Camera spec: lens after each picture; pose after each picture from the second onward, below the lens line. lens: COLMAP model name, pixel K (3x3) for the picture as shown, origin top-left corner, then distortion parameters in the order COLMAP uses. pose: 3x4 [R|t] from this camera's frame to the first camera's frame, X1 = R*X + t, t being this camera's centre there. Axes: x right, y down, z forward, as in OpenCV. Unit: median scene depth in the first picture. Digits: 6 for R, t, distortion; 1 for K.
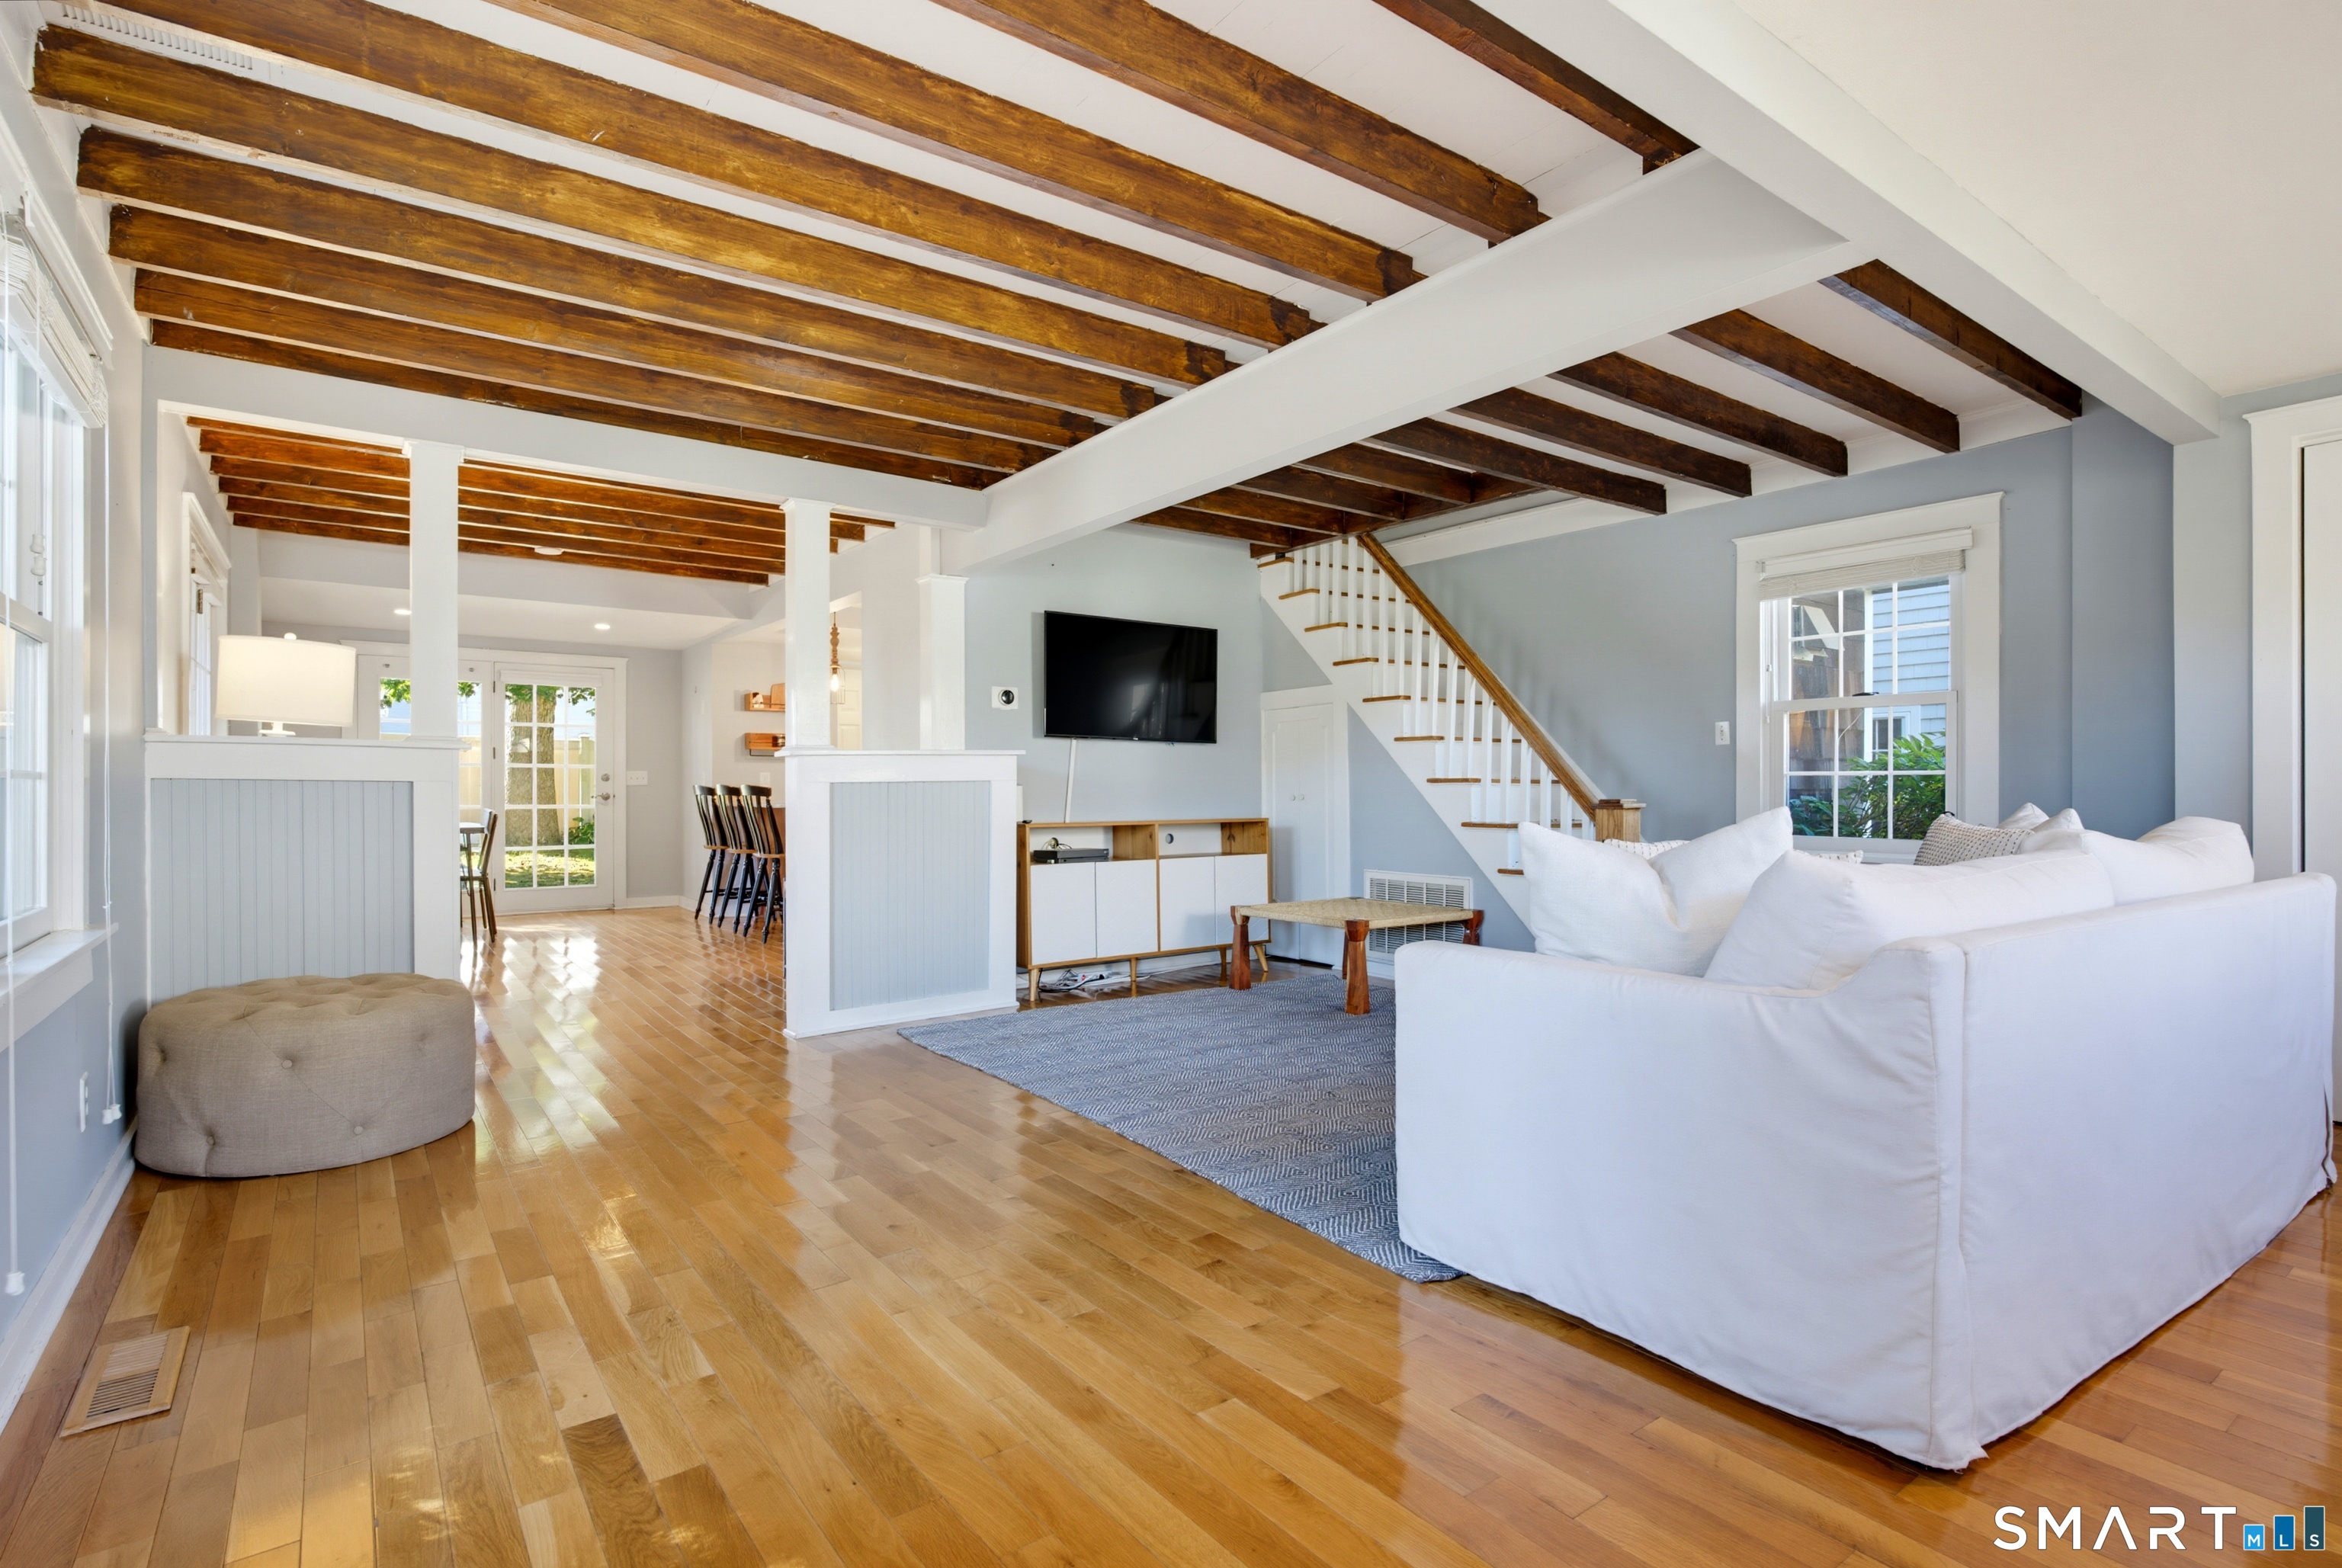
lens RADIAL K [[1144.7, 0, 1147.9], [0, 1144.7, 801.4], [0, 0, 1]] dist [-0.001201, -0.000115]
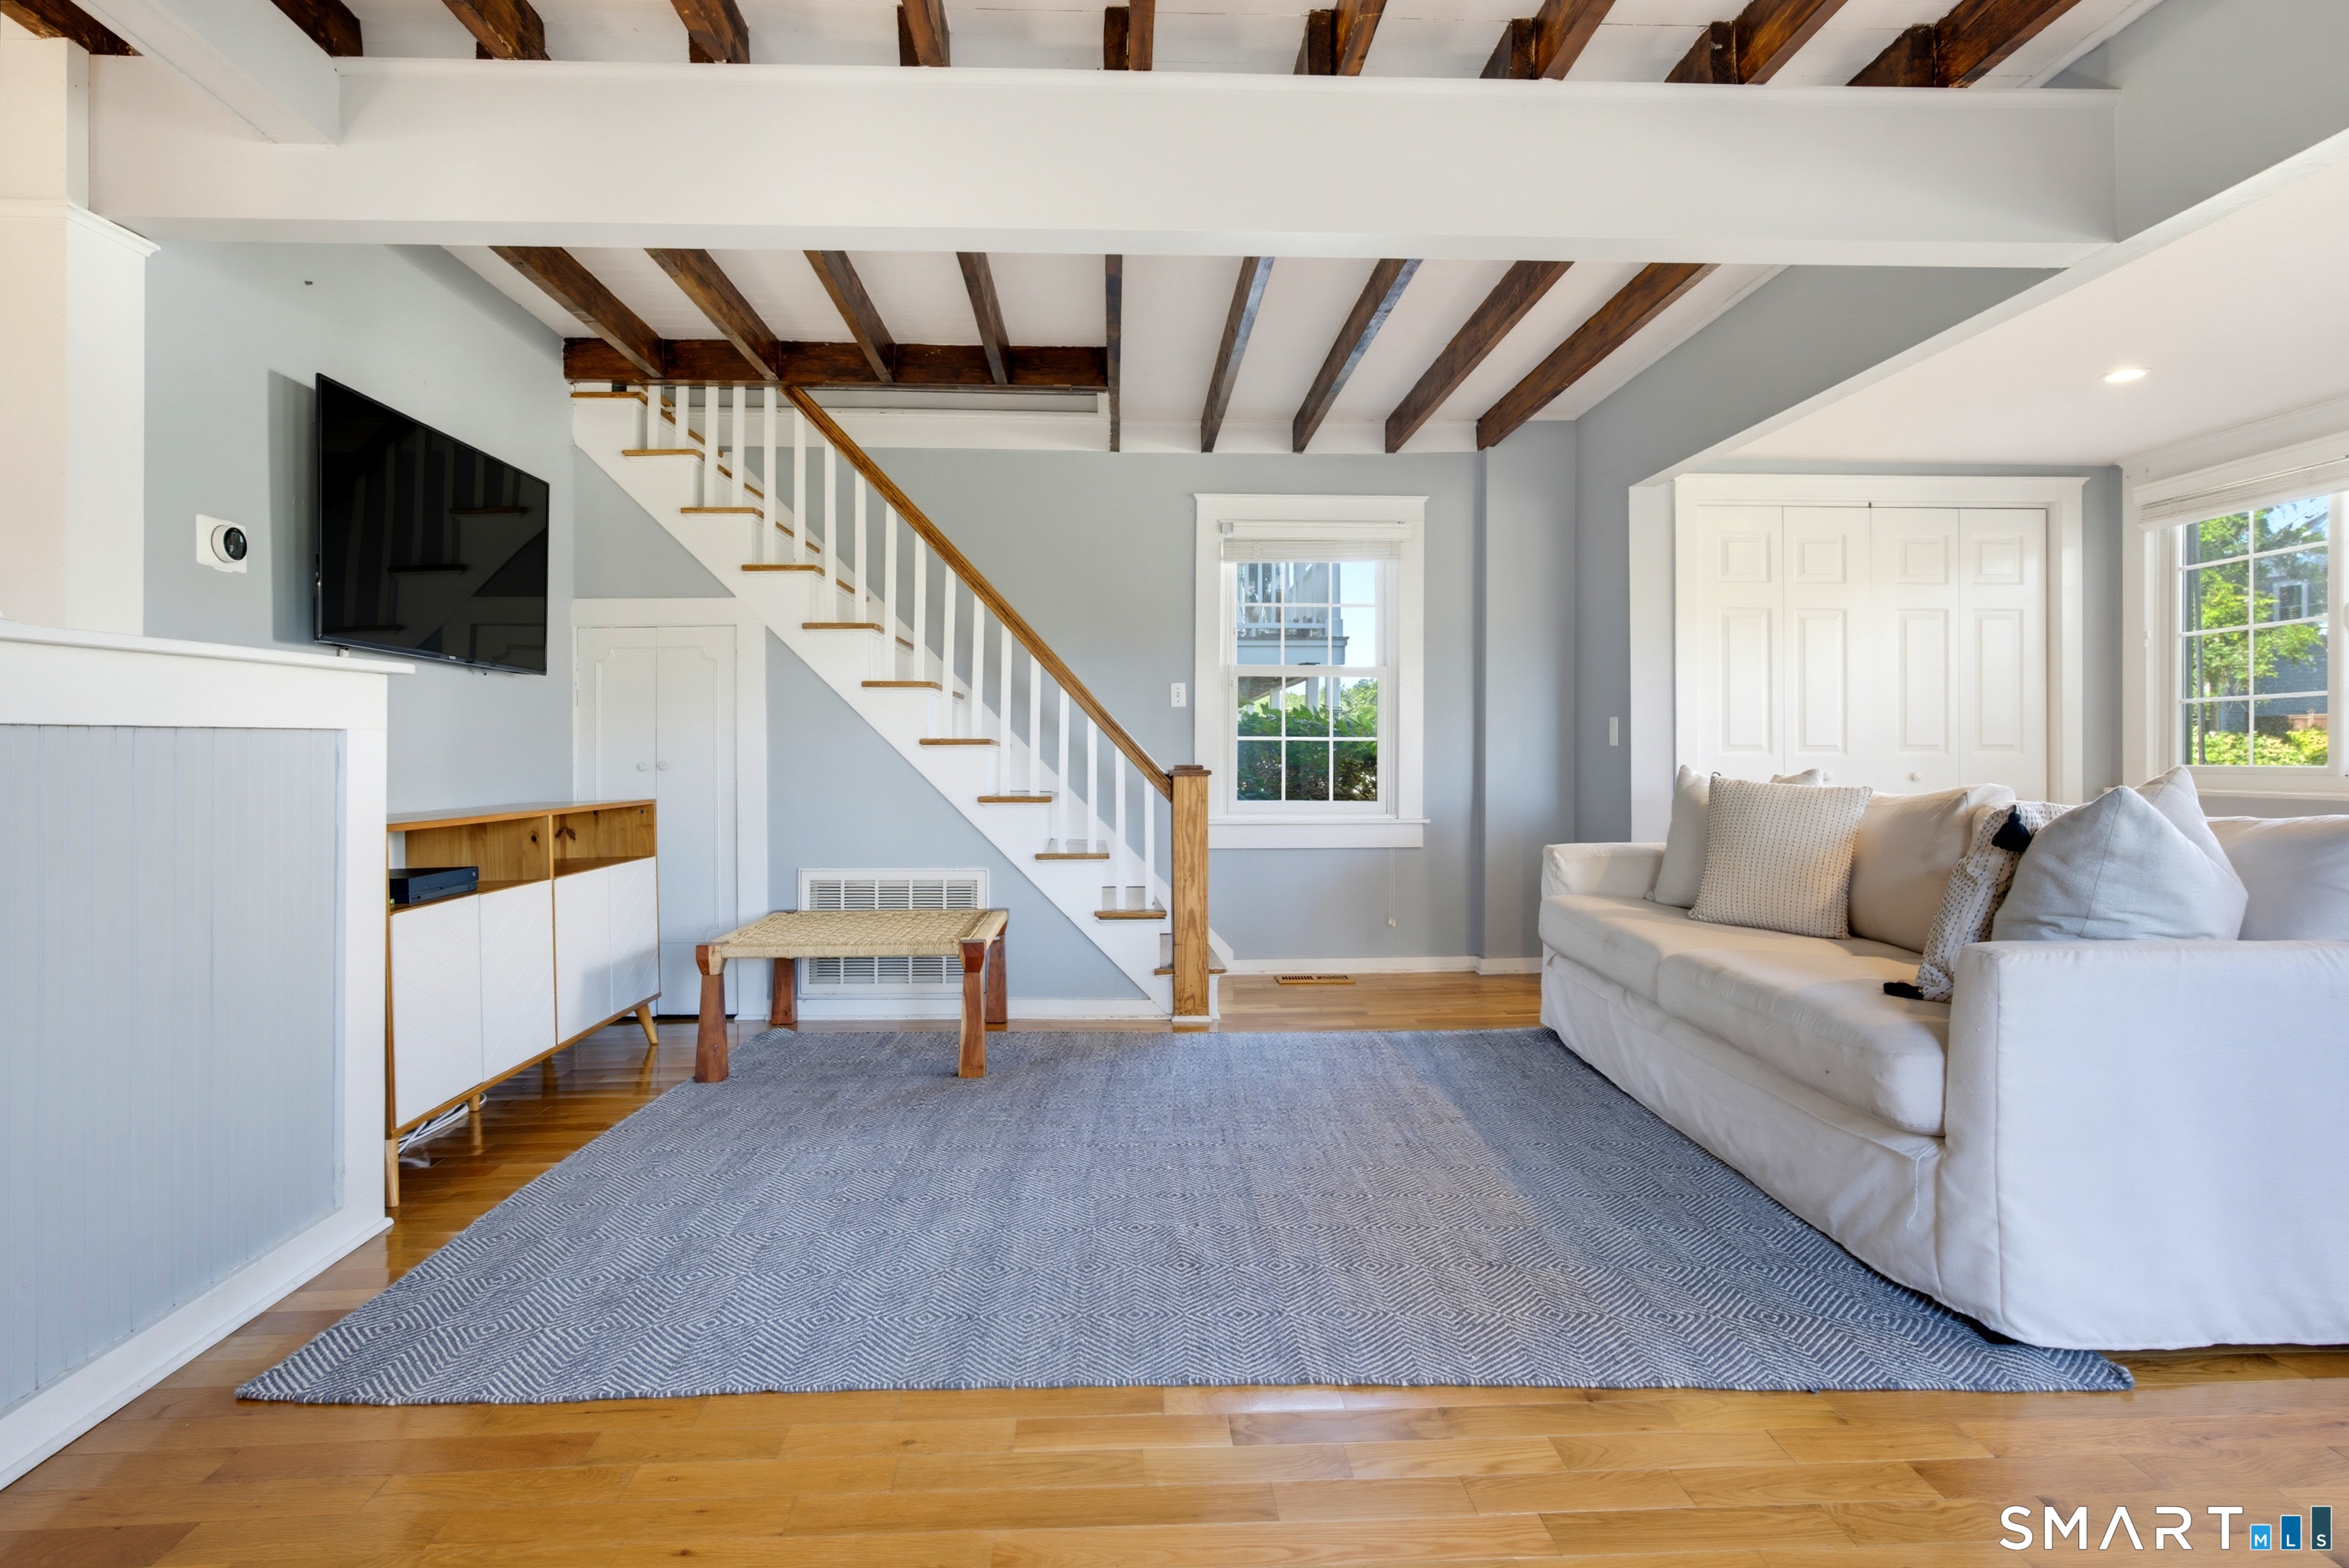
lens RADIAL K [[1192.6, 0, 1176.1], [0, 1192.6, 759.8], [0, 0, 1]] dist [0.001079, 0.001747]
pose [[0.544026, -0.001052, 0.839067, -0.329737], [0.009465, 0.999943, -0.004883, -0.001389], [-0.839015, 0.010598, 0.544005, 0.461769]]
